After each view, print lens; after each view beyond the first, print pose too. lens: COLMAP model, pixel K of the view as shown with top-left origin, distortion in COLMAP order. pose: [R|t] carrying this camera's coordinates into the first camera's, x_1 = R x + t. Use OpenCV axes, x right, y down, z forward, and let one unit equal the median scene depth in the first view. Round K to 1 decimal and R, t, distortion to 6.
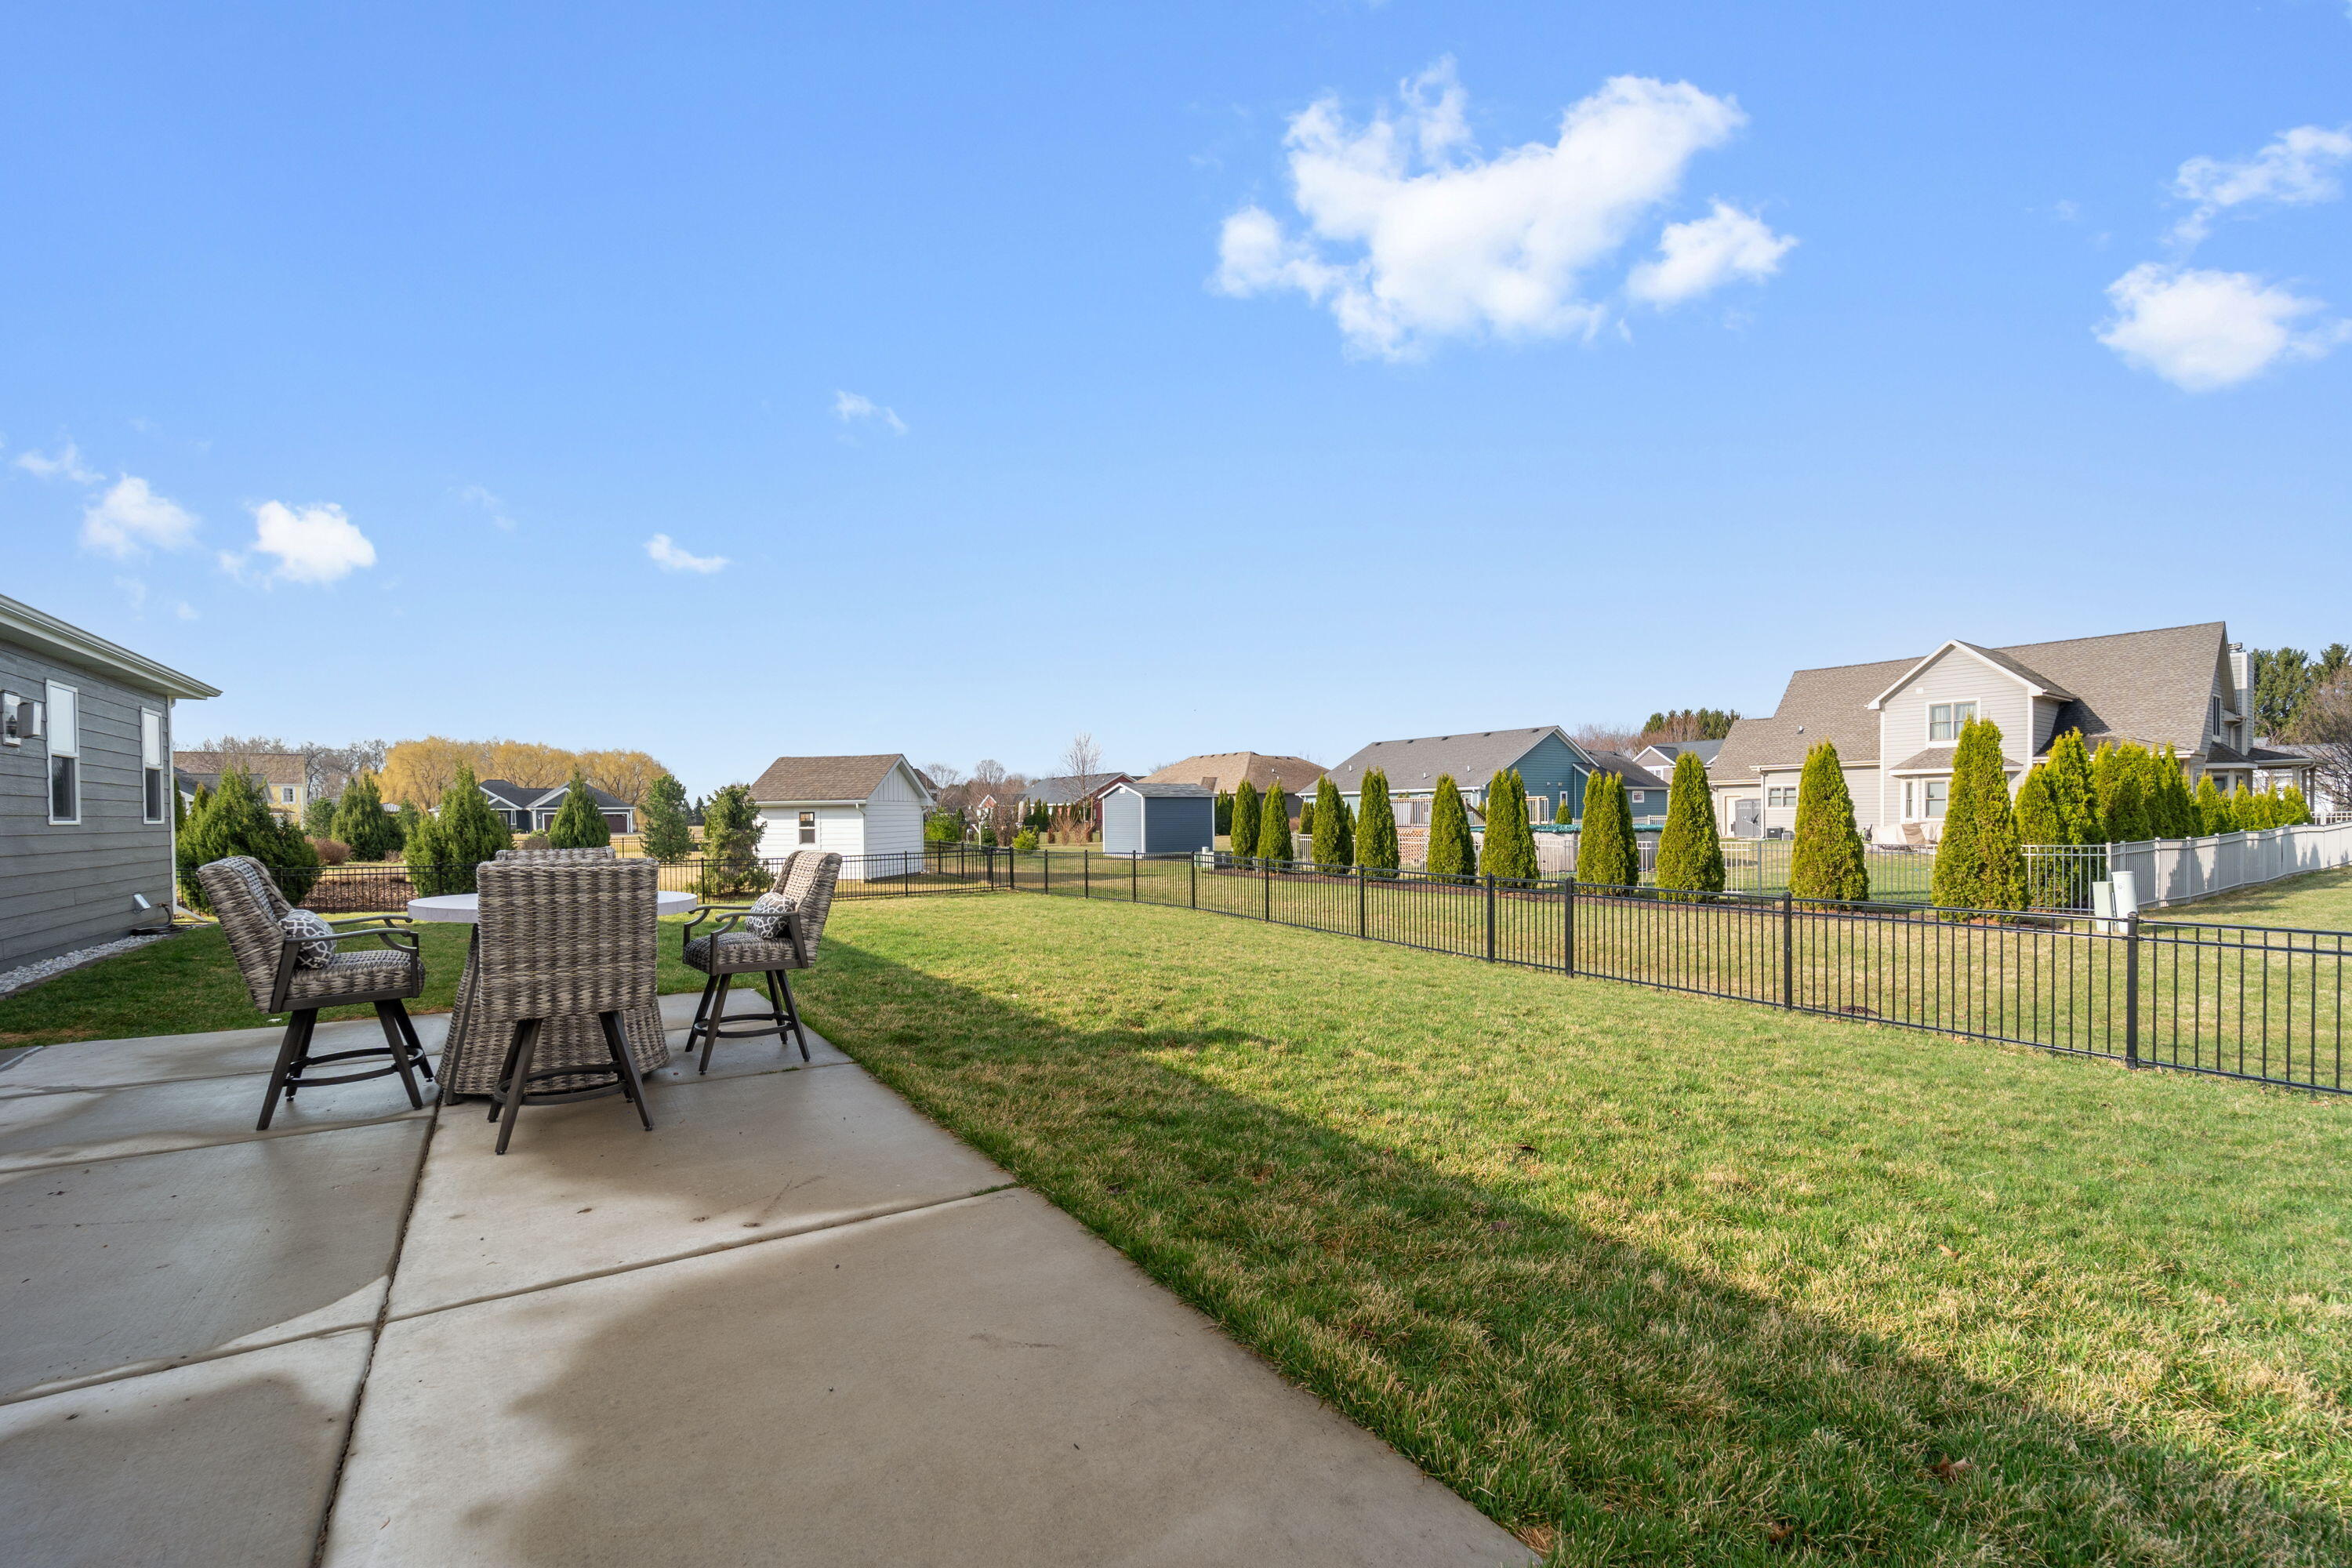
lens RADIAL K [[970.3, 0, 1175.1], [0, 970.3, 831.4], [0, 0, 1]] dist [0.000212, -0.000071]
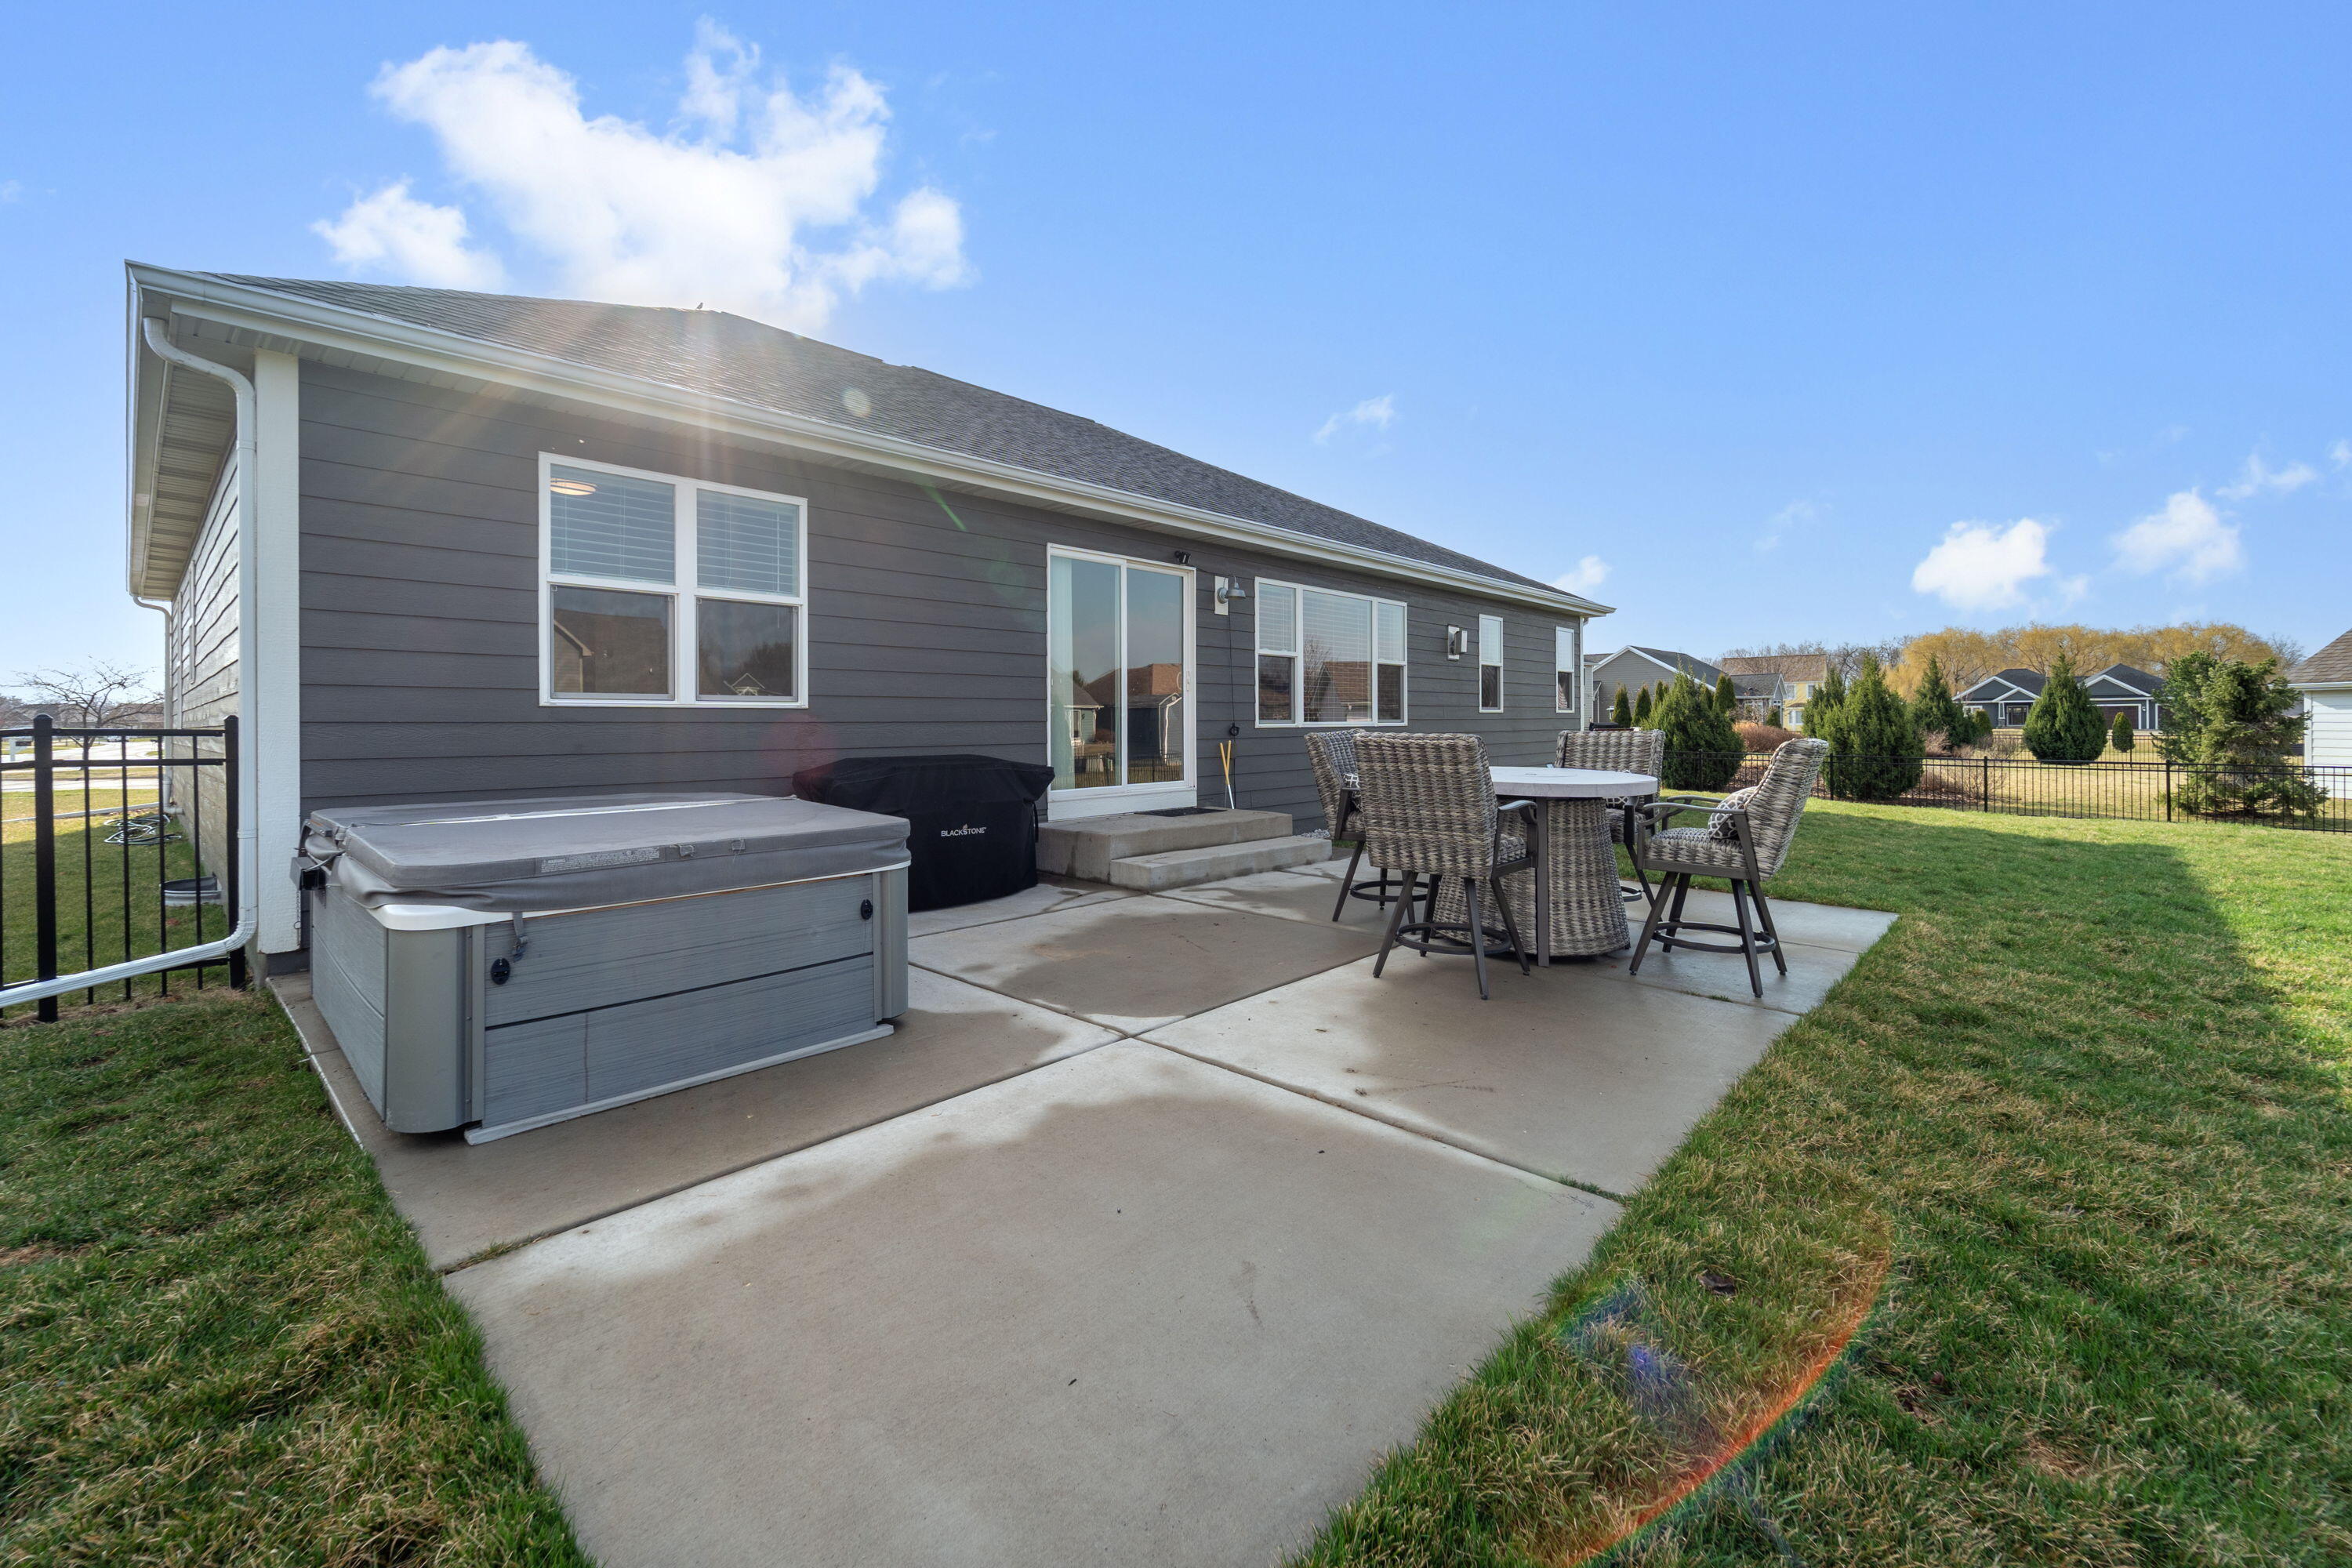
lens RADIAL K [[980.4, 0, 1176.2], [0, 980.4, 717.5], [0, 0, 1]] dist [-0.000694, -0.000152]
pose [[0.220515, 0.002212, -0.975381, 0.409384], [-0.010326, 0.999947, -0.000067, 0.012630], [0.975329, 0.010086, 0.220526, 0.458447]]
